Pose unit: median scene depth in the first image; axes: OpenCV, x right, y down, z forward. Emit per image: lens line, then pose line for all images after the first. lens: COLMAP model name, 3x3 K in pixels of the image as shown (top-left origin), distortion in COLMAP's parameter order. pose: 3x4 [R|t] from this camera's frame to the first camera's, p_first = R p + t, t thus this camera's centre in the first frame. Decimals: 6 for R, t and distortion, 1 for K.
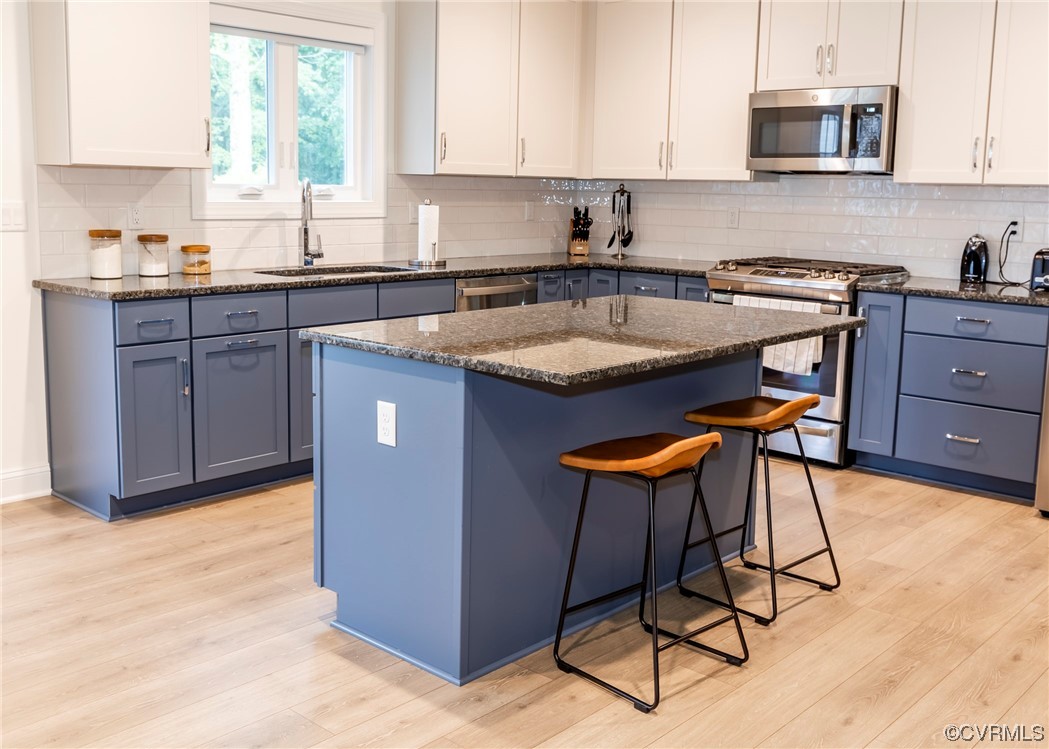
lens RADIAL K [[1055.6, 0, 524.8], [0, 1055.6, 333.4], [0, 0, 1]] dist [0.004168, -0.003163]
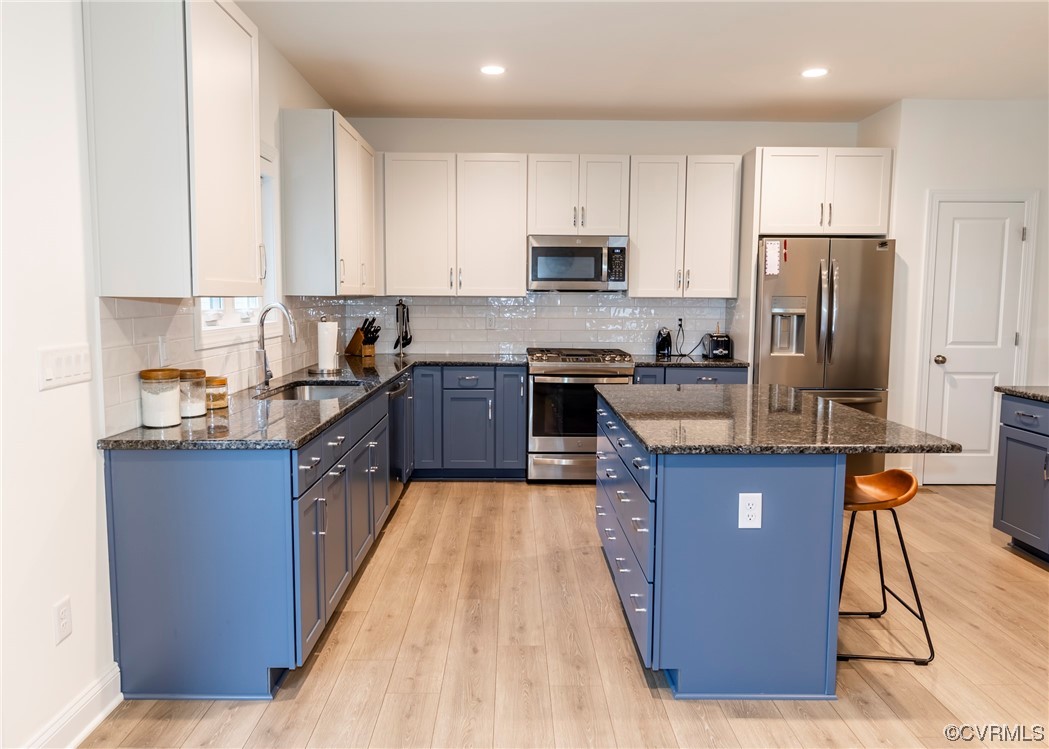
lens RADIAL K [[715.6, 0, 519.5], [0, 715.6, 359.9], [0, 0, 1]] dist [0.004385, 0.000694]
pose [[0.735520, -0.076574, 0.673161, -0.535084], [0.103285, 0.994652, 0.000291, -0.070651], [-0.669584, 0.069314, 0.739495, 0.343938]]
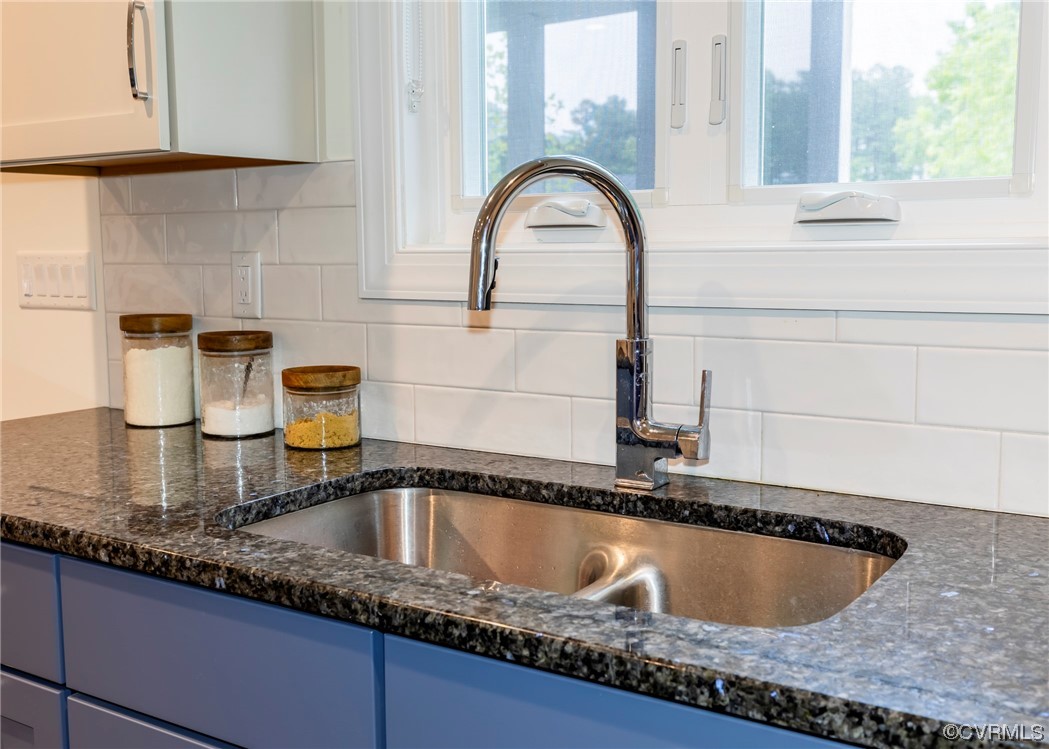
lens RADIAL K [[1045.0, 0, 524.5], [0, 1045.0, 374.5], [0, 0, 1]] dist [0.104875, -0.000406]
pose [[0.165846, 0.093628, -0.981697, 0.061209], [-0.126697, 0.989256, 0.072945, -0.116265], [0.977979, 0.112280, 0.175927, 1.001298]]
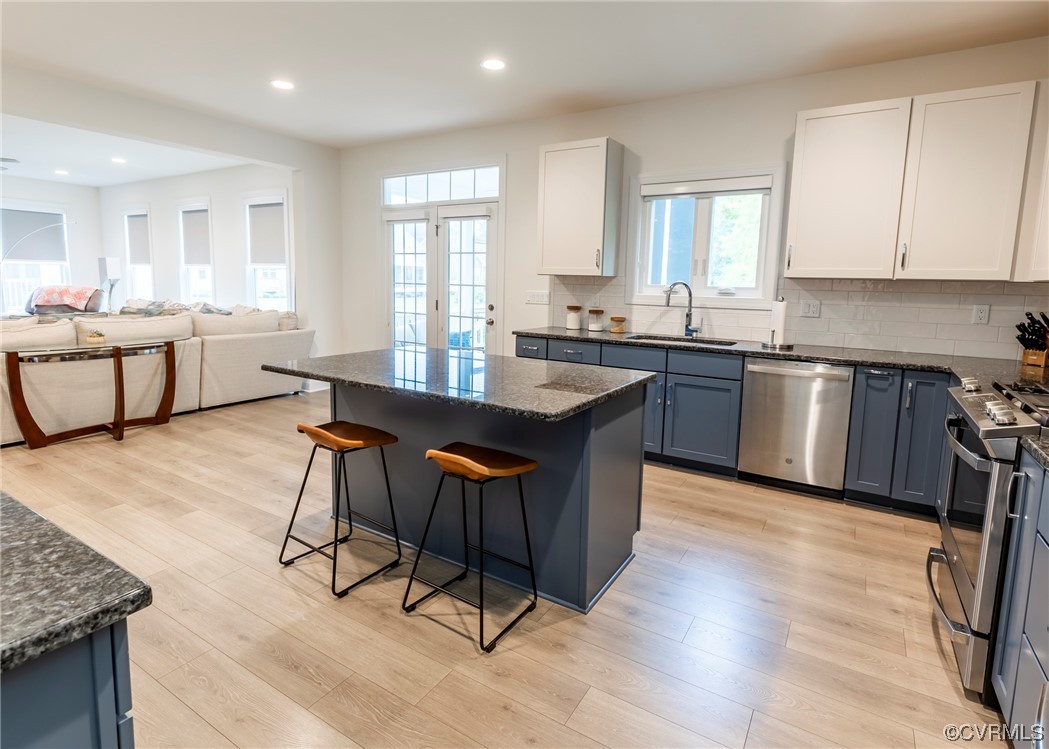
lens RADIAL K [[539.5, 0, 520.3], [0, 539.5, 345.4], [0, 0, 1]] dist [-0.000157, -0.000210]
pose [[0.176007, 0.102546, -0.979033, 0.591093], [-0.155549, 0.984961, 0.075203, -0.079098], [0.972022, 0.139051, 0.189311, 0.657602]]
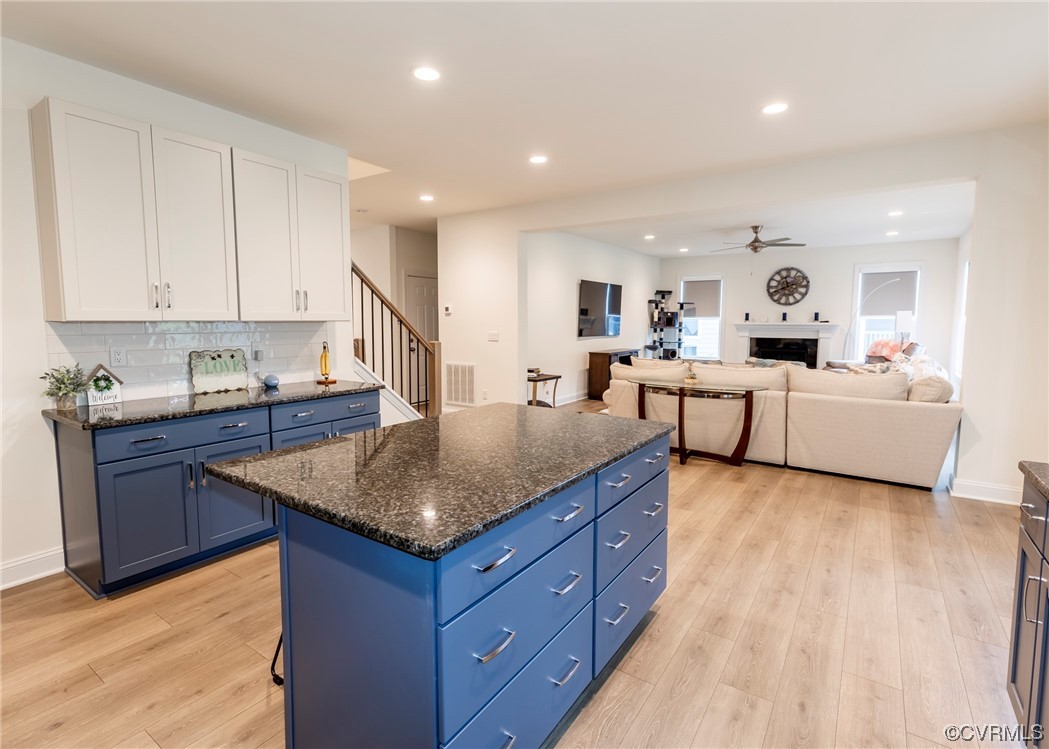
lens RADIAL K [[505.9, 0, 523.7], [0, 505.9, 363.3], [0, 0, 1]] dist [0.011456, -0.000023]
pose [[-0.991736, -0.010396, -0.127876, 0.073225], [-0.038390, 0.975092, 0.218452, -0.163730], [0.122420, 0.221556, -0.967433, 1.105598]]
